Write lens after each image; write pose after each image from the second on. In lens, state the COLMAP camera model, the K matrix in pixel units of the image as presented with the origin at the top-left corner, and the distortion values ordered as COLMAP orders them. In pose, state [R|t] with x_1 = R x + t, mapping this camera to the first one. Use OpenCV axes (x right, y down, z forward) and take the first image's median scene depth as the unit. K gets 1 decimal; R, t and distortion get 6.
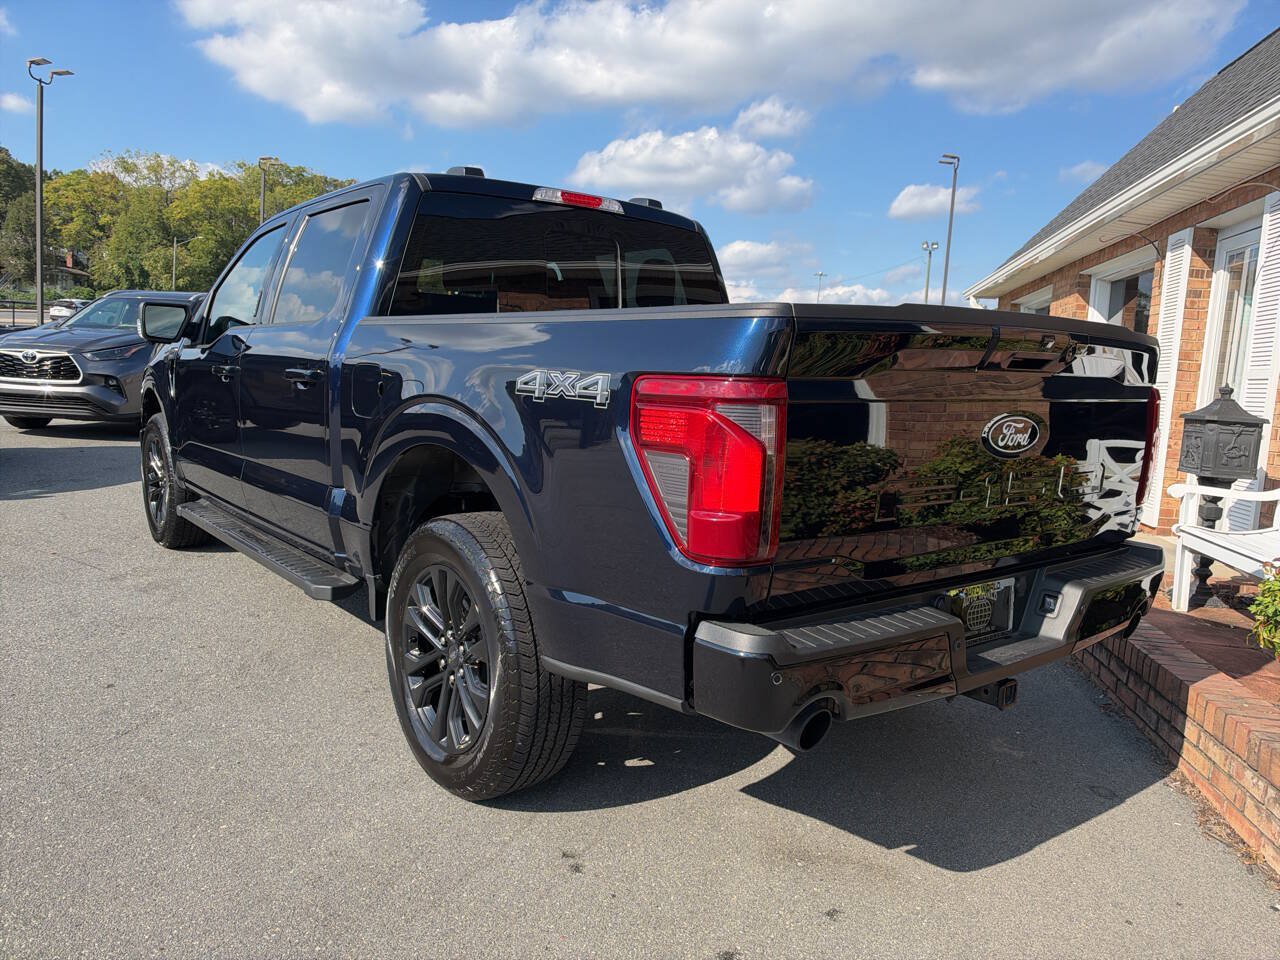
lens RADIAL K [[925.5, 0, 637.3], [0, 925.5, 488.8], [0, 0, 1]] dist [0.000018, -0.015021]
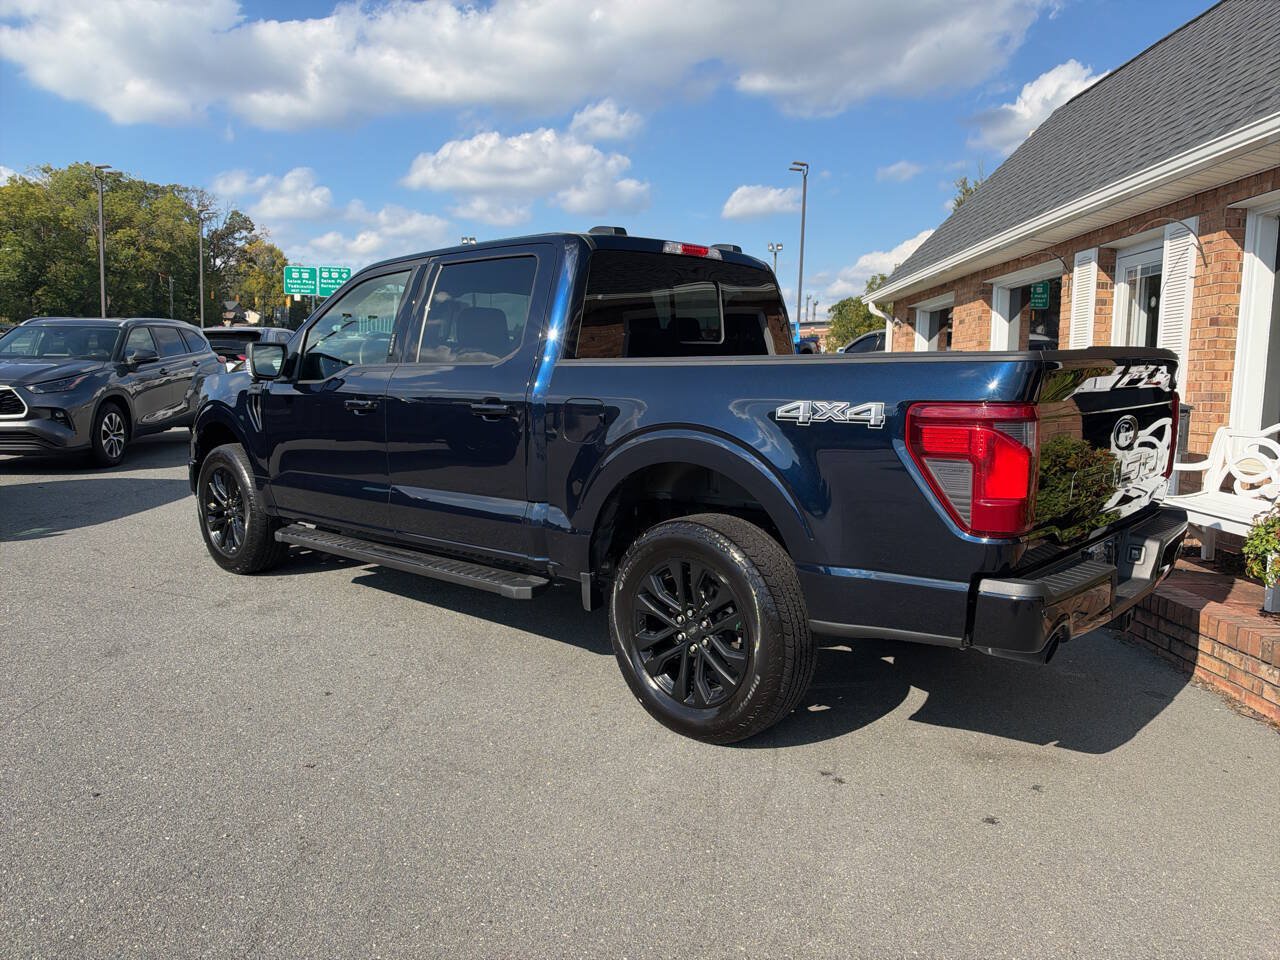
lens RADIAL K [[925.5, 0, 646.8], [0, 925.5, 477.7], [0, 0, 1]] dist [0.000018, -0.015021]
pose [[0.984563, -0.057223, 0.165414, -0.356918], [0.059247, 0.998216, -0.007323, -0.015309], [-0.164700, 0.017010, 0.986197, -0.168390]]
